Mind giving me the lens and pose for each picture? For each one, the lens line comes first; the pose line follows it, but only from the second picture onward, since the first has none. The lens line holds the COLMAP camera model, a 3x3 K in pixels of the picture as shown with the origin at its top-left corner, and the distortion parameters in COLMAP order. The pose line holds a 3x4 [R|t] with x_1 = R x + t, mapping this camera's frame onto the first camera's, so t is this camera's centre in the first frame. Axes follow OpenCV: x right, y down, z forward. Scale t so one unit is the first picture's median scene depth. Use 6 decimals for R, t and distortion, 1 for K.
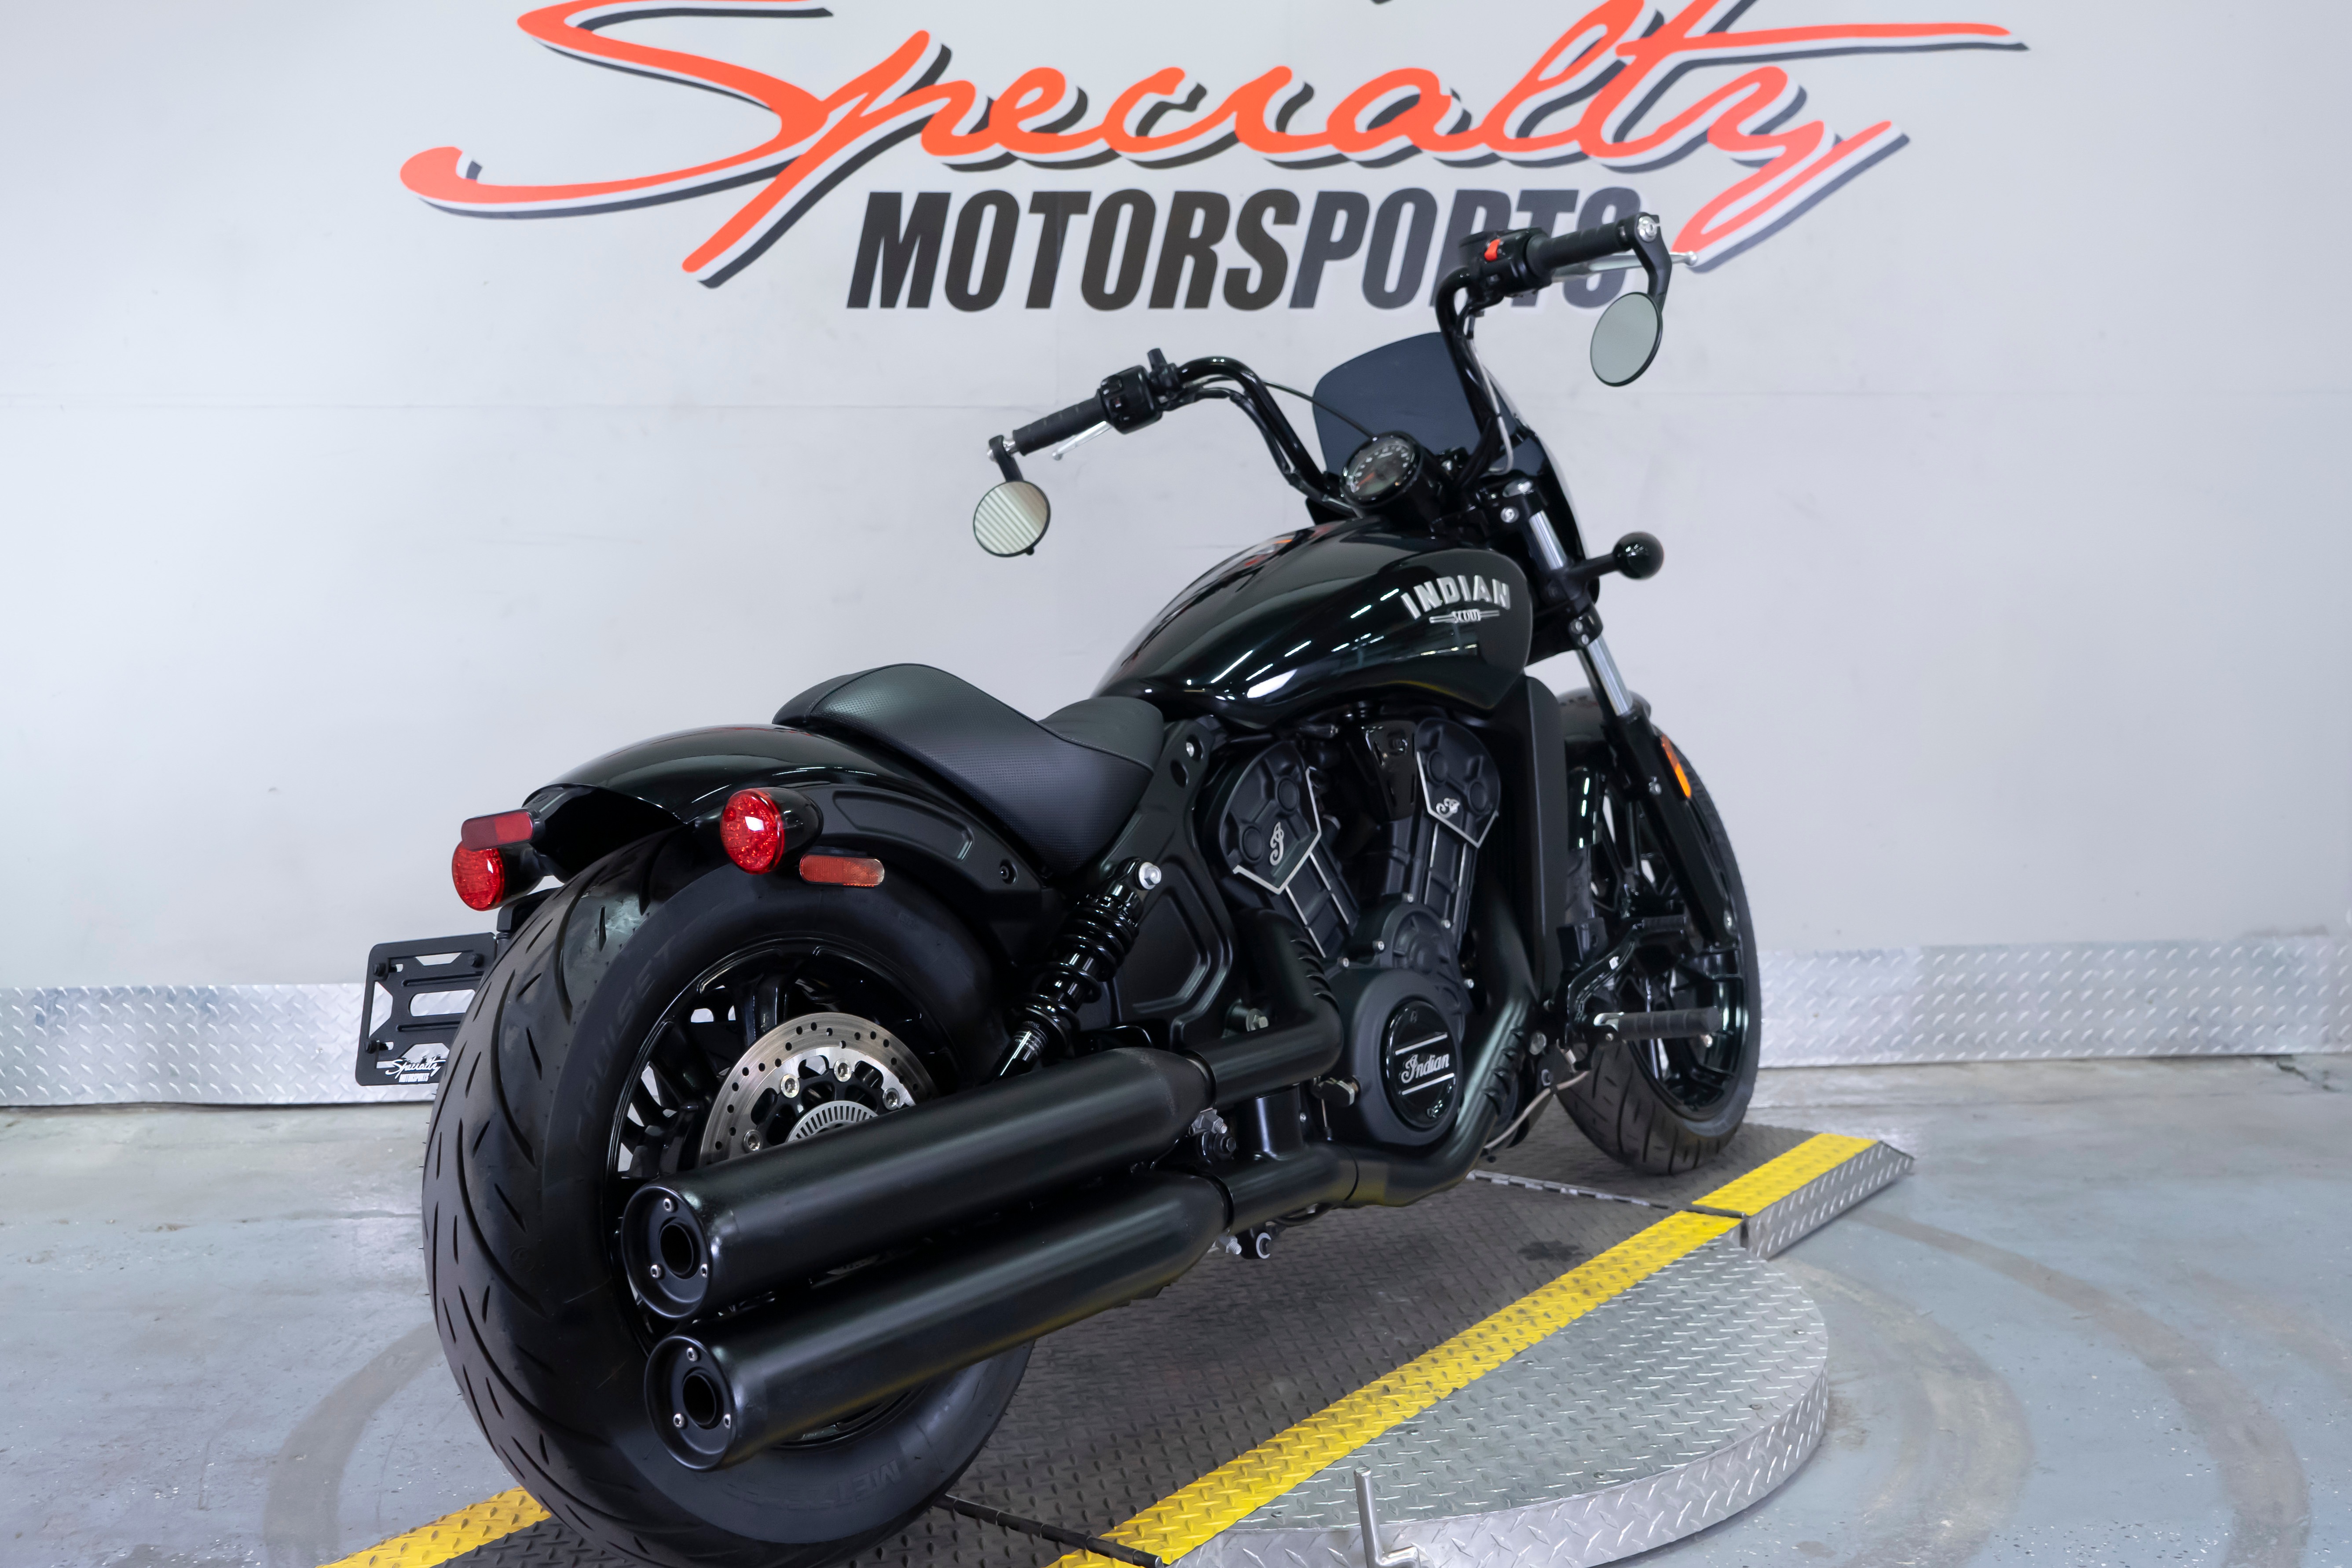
lens RADIAL K [[2459.0, 0, 1189.6], [0, 2459.0, 785.5], [0, 0, 1]] dist [-0.013574, 0.000000]
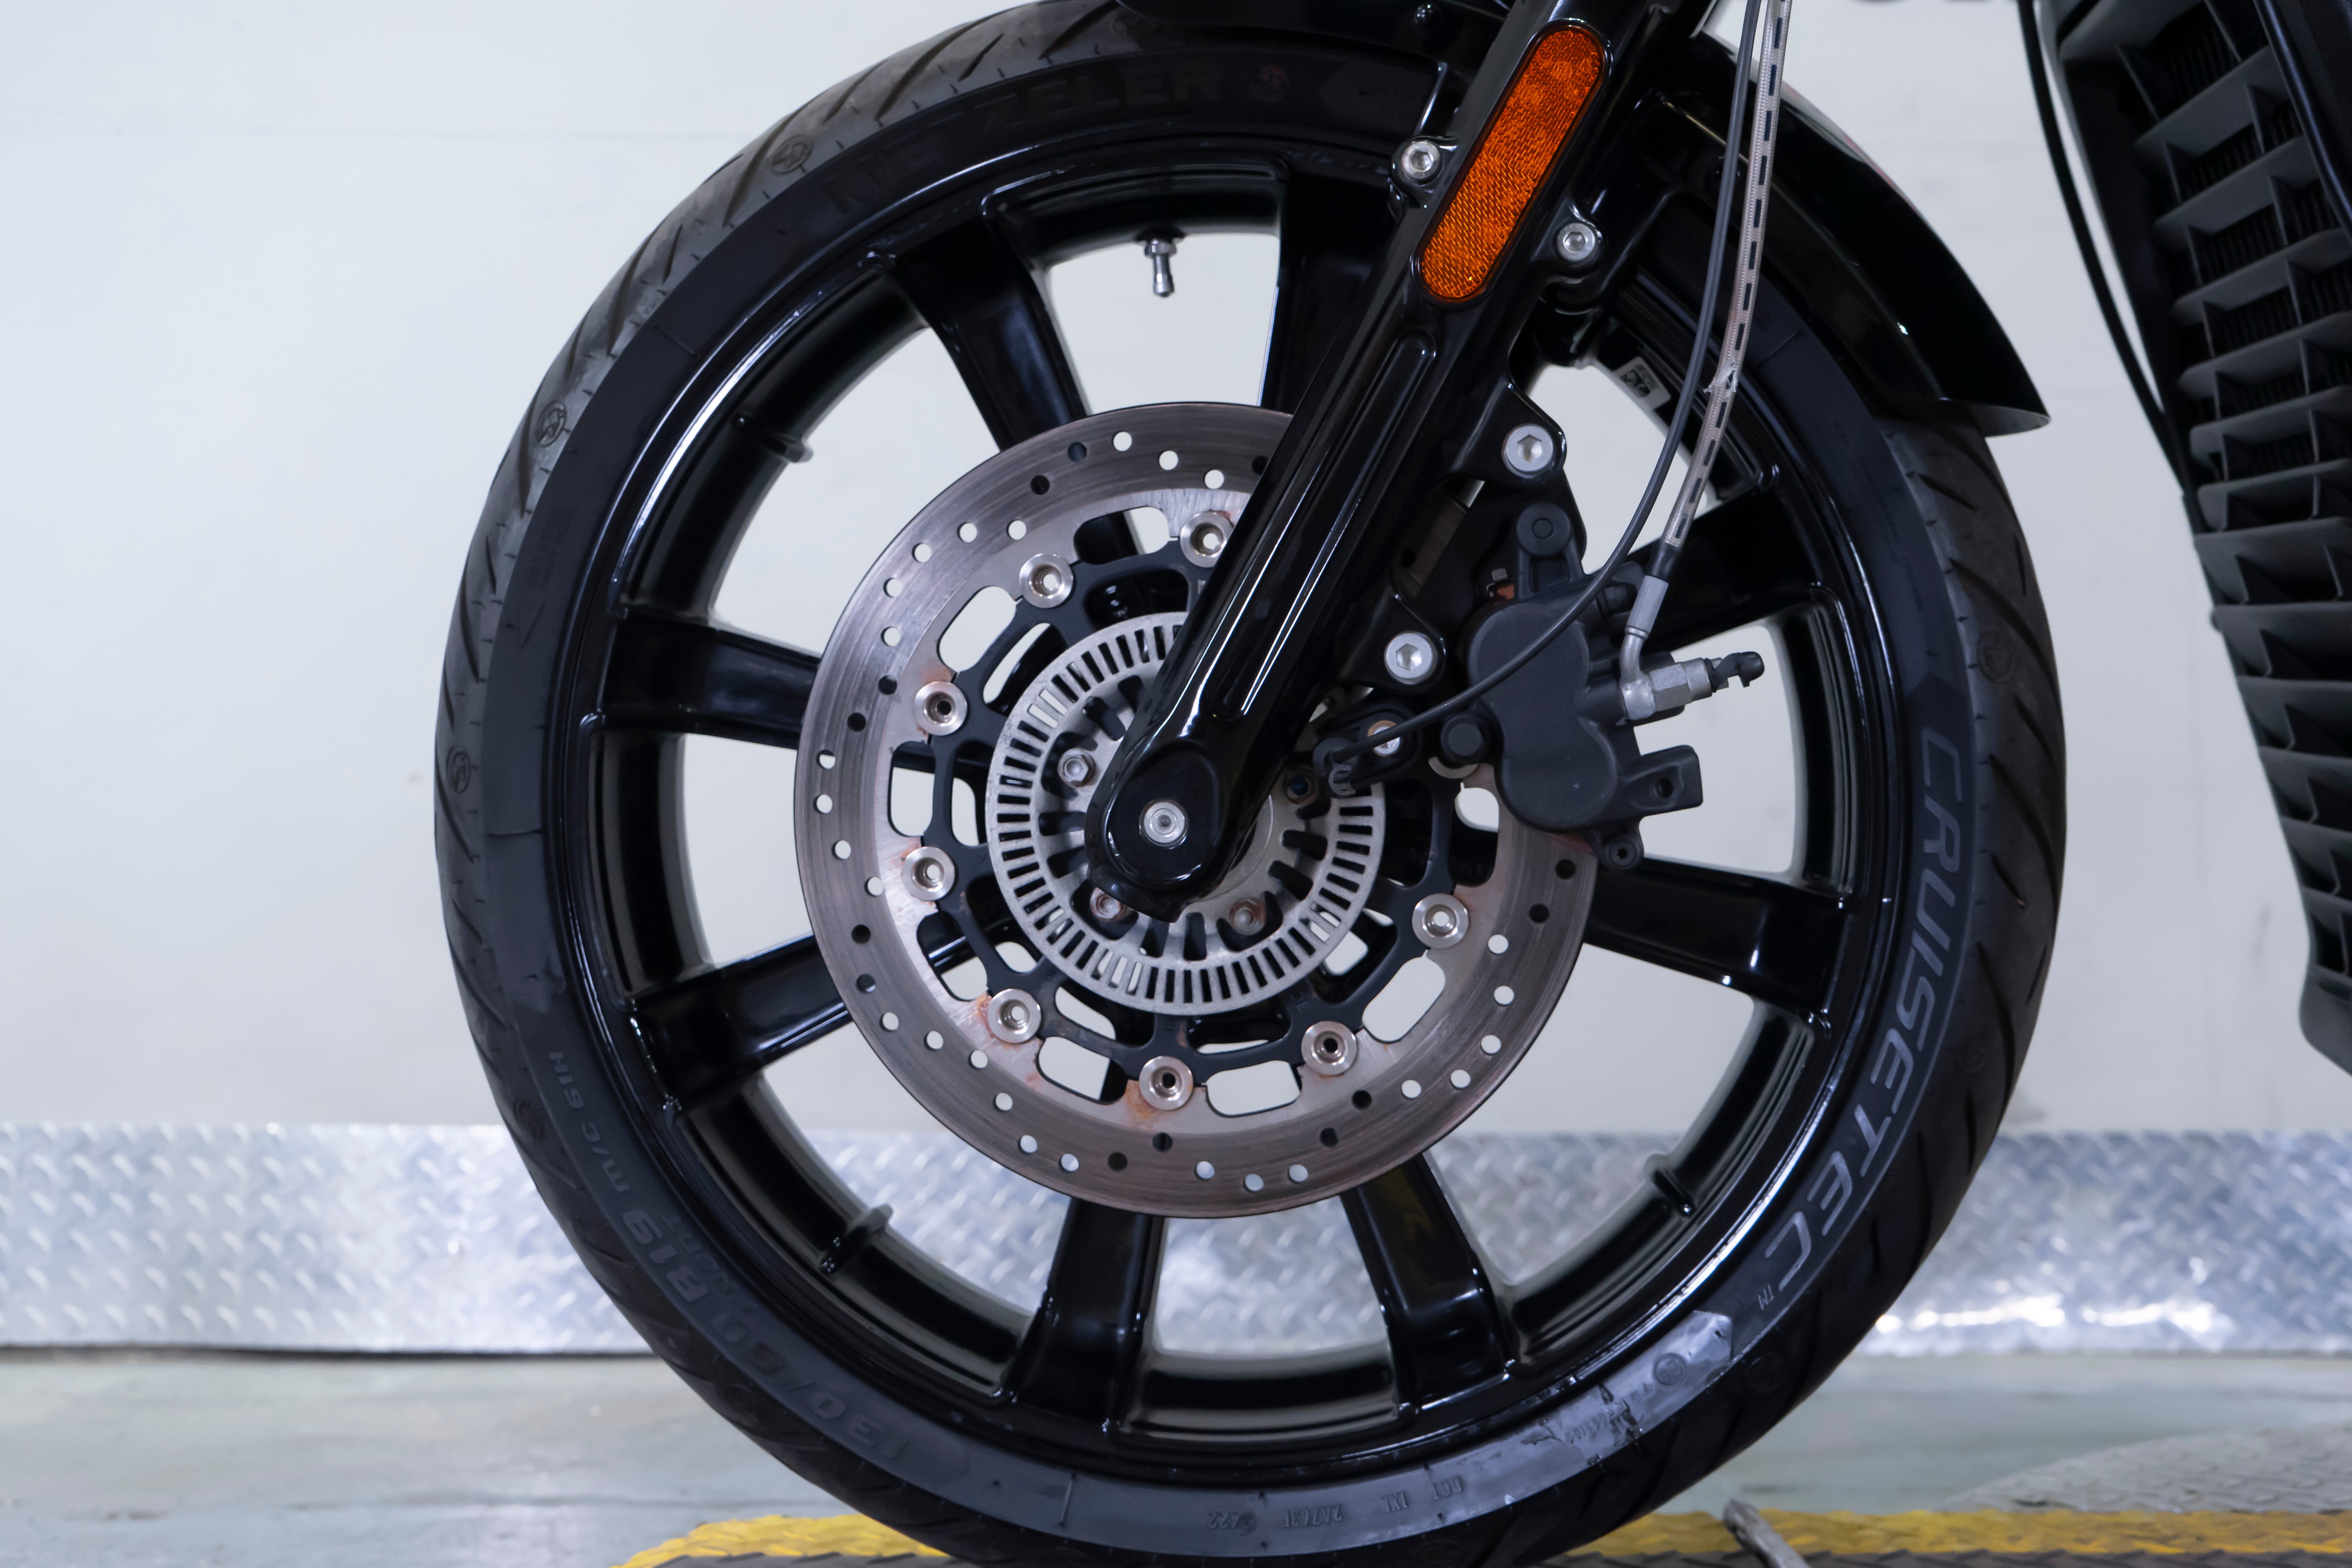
lens RADIAL K [[2343.6, 0, 1153.9], [0, 2343.6, 766.1], [0, 0, 1]] dist [-0.012144, 0.000000]
pose [[0.999362, 0.004551, -0.035425, -0.185956], [-0.012089, 0.976409, -0.215589, 0.116367], [0.033608, 0.215880, 0.975841, 0.484276]]
